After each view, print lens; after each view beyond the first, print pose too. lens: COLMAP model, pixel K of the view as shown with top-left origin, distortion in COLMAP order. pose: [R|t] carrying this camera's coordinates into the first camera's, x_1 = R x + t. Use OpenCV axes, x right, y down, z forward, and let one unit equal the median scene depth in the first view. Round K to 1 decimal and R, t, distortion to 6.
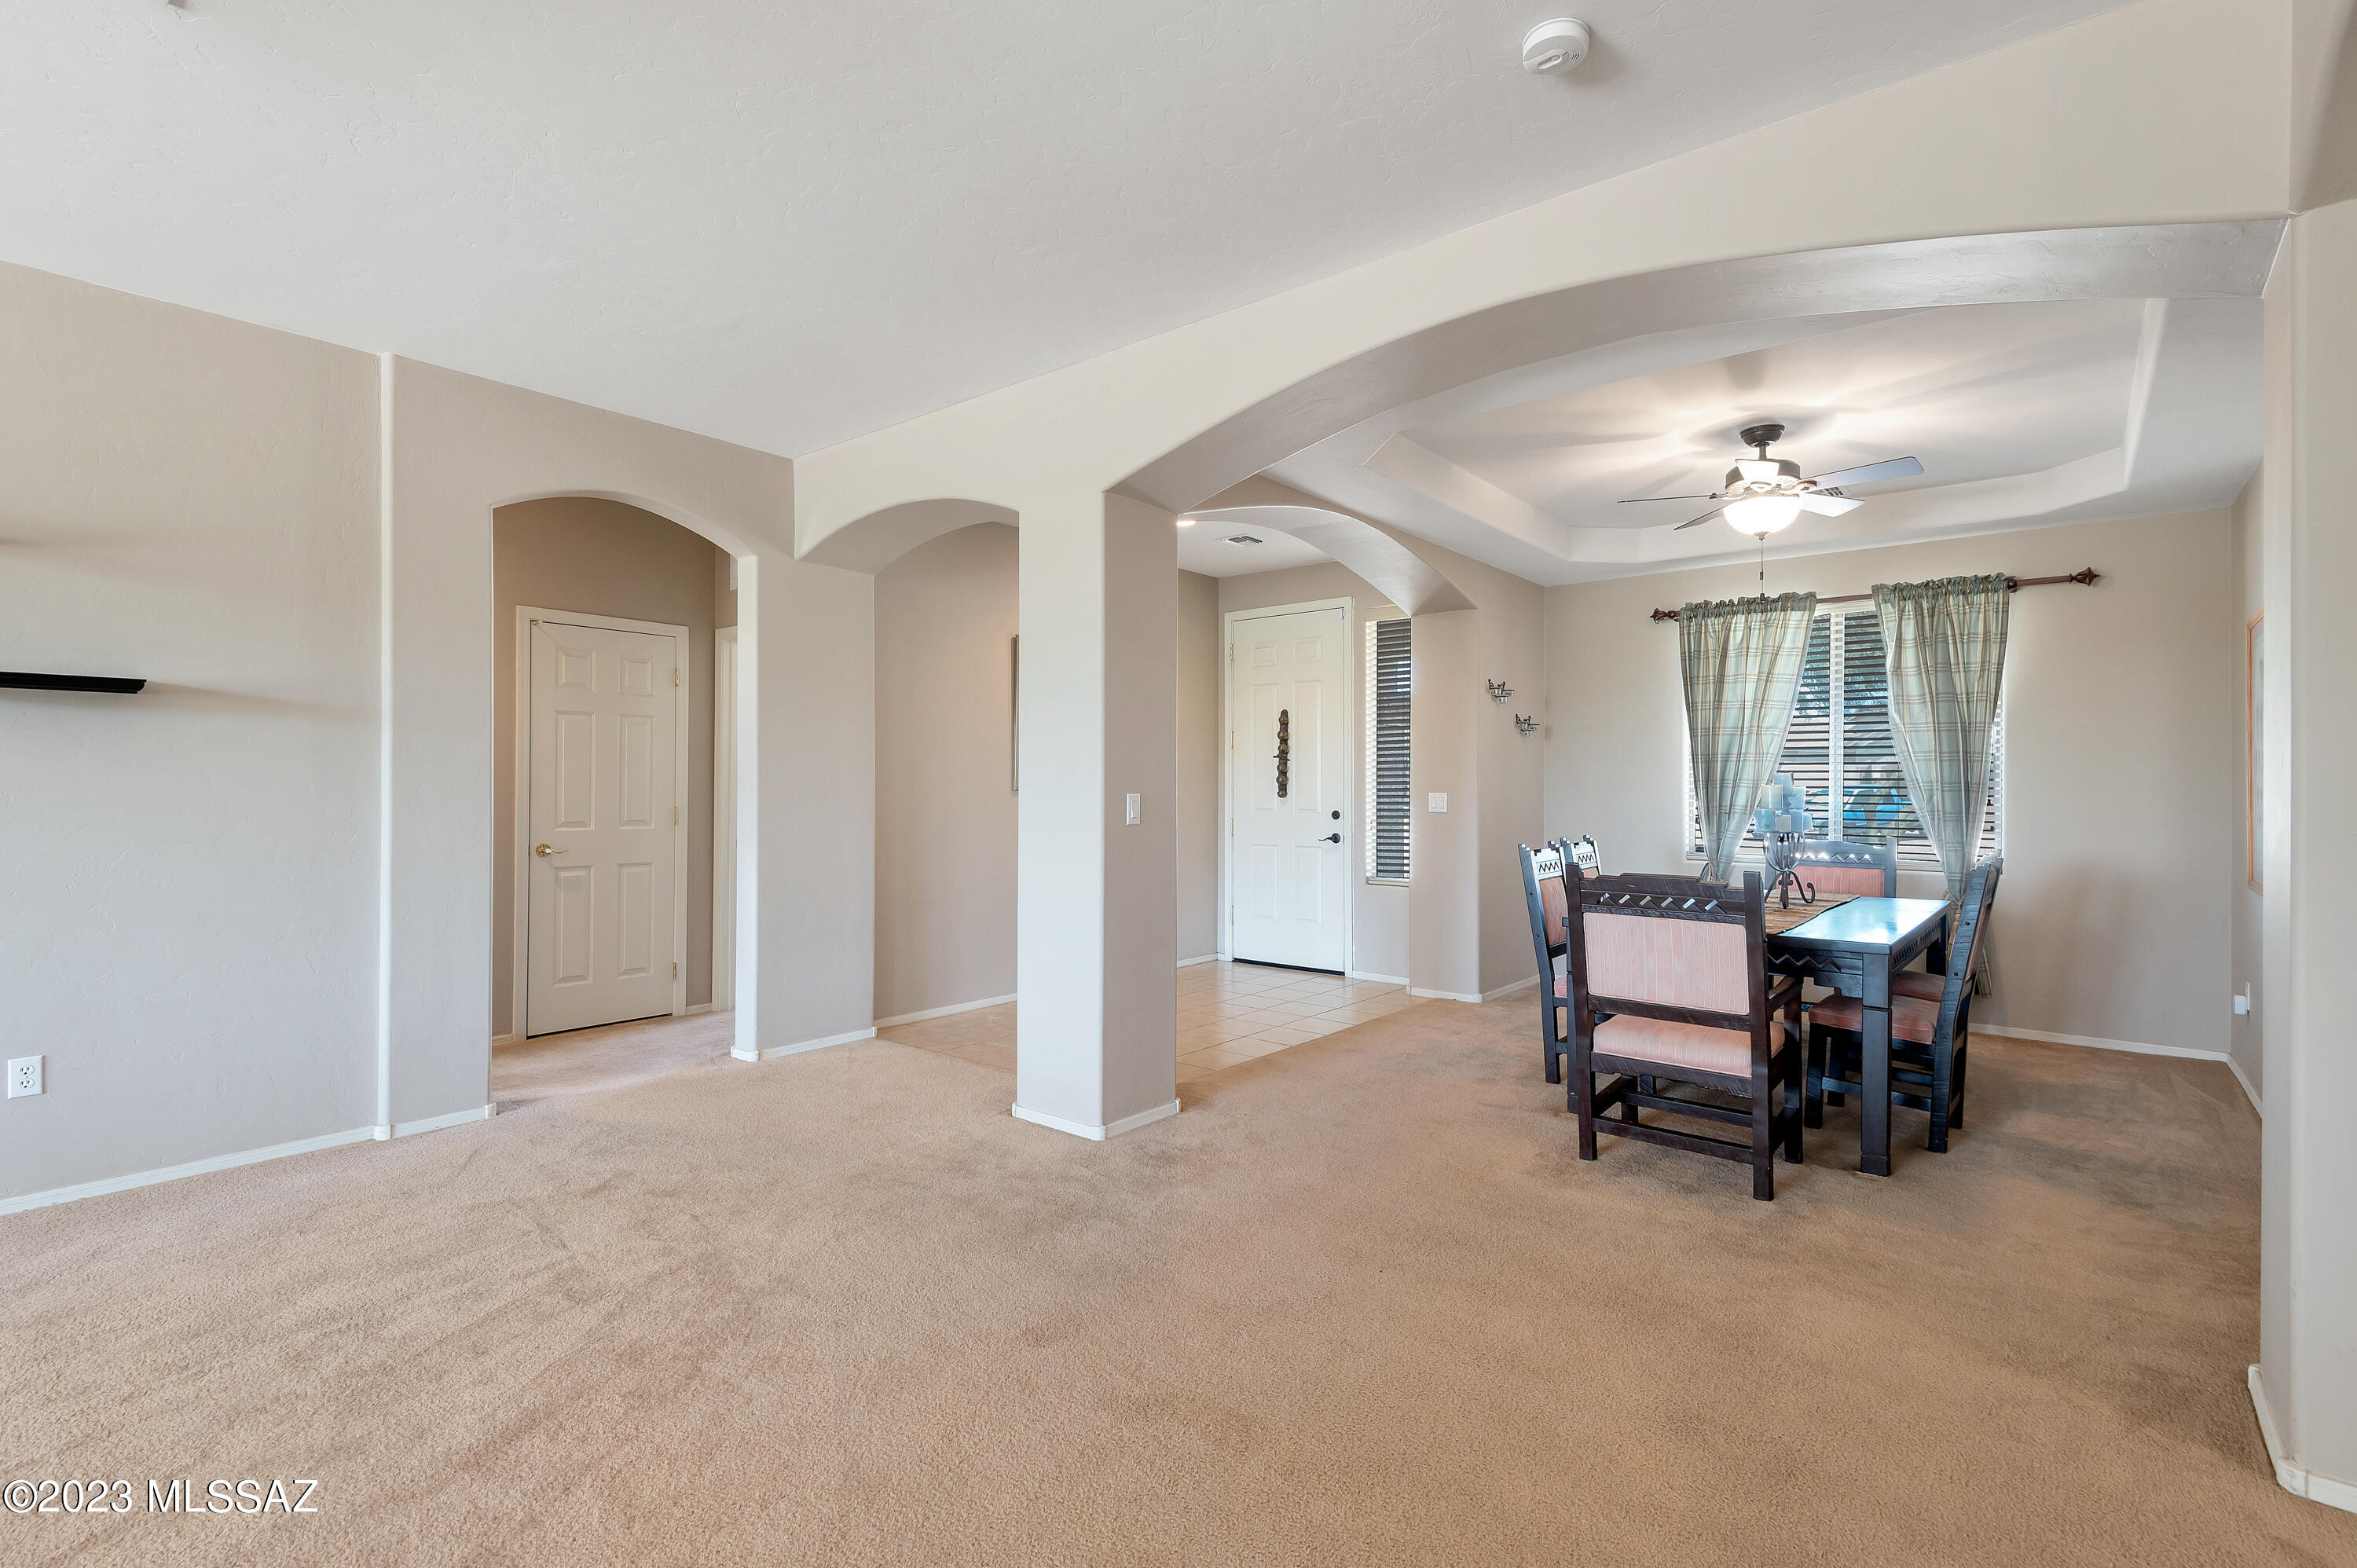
lens RADIAL K [[1073.0, 0, 1178.5], [0, 1073.0, 784.0], [0, 0, 1]] dist [-0.000840, -0.000283]
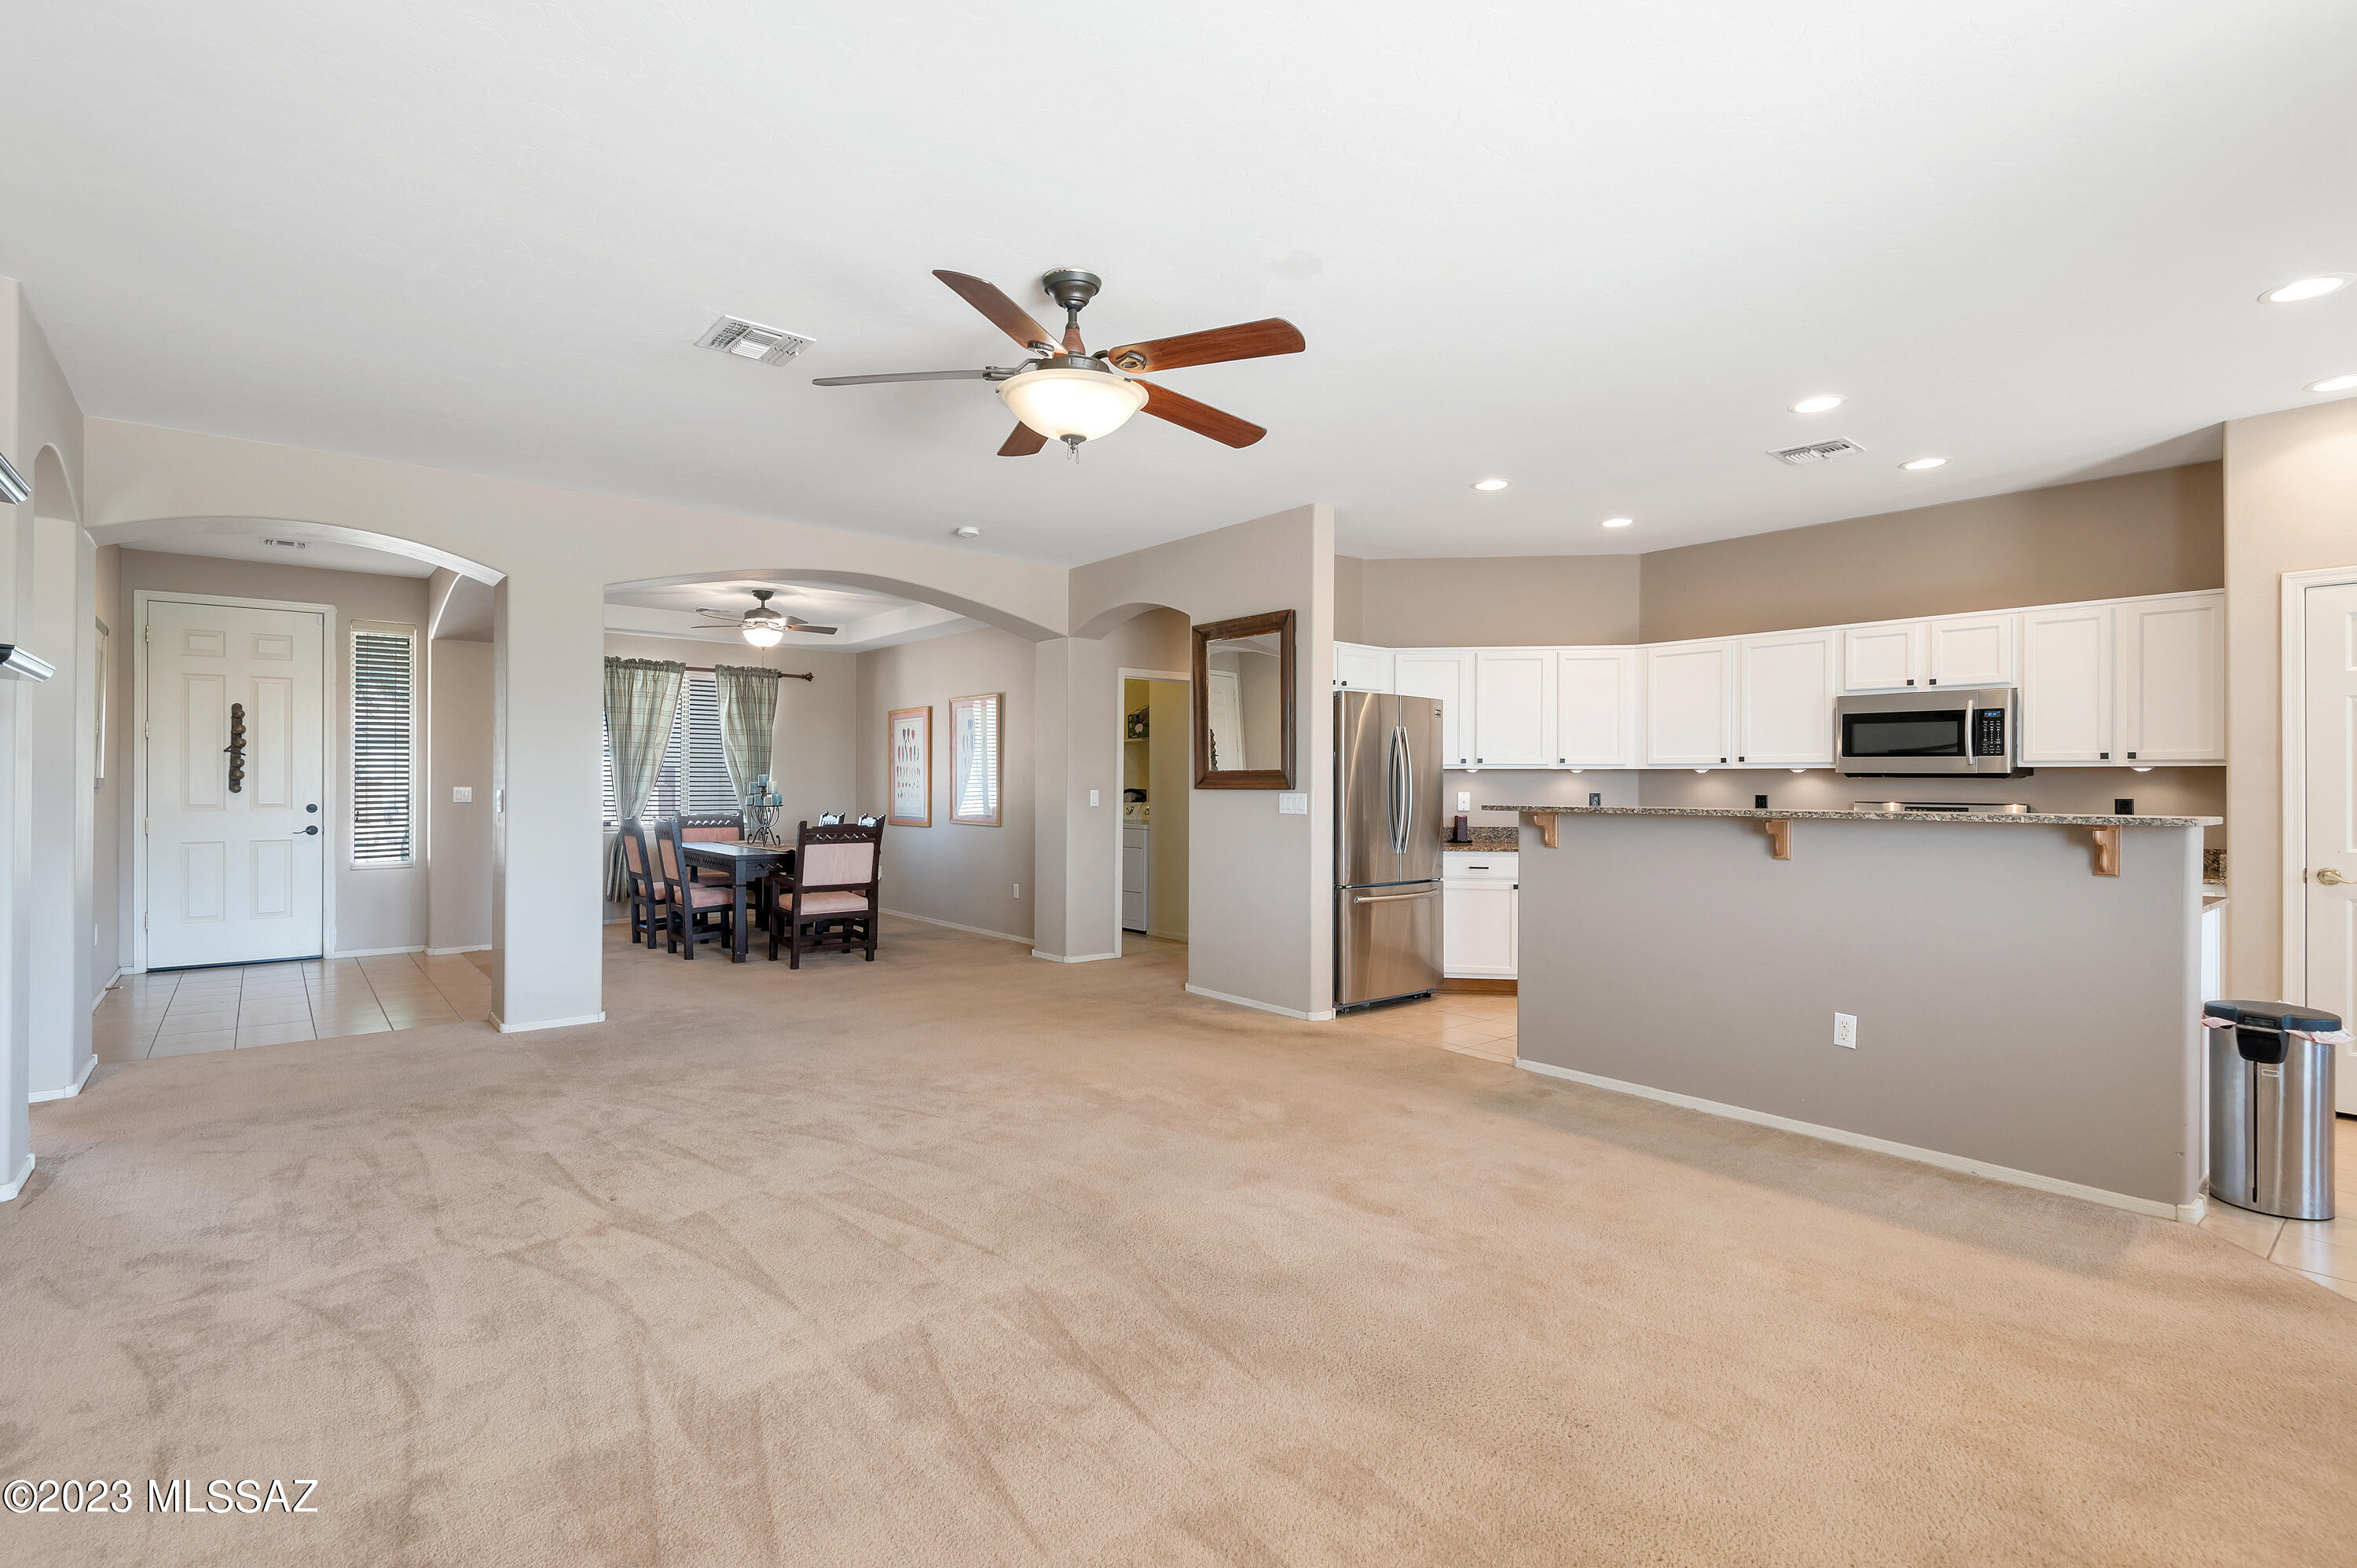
lens RADIAL K [[1073.0, 0, 1178.5], [0, 1073.0, 784.0], [0, 0, 1]] dist [-0.000840, -0.000283]
pose [[0.180568, -0.001261, 0.983562, -1.147421], [-0.004419, 0.999988, 0.002093, -0.001593], [-0.983553, -0.004724, 0.180560, -0.045757]]
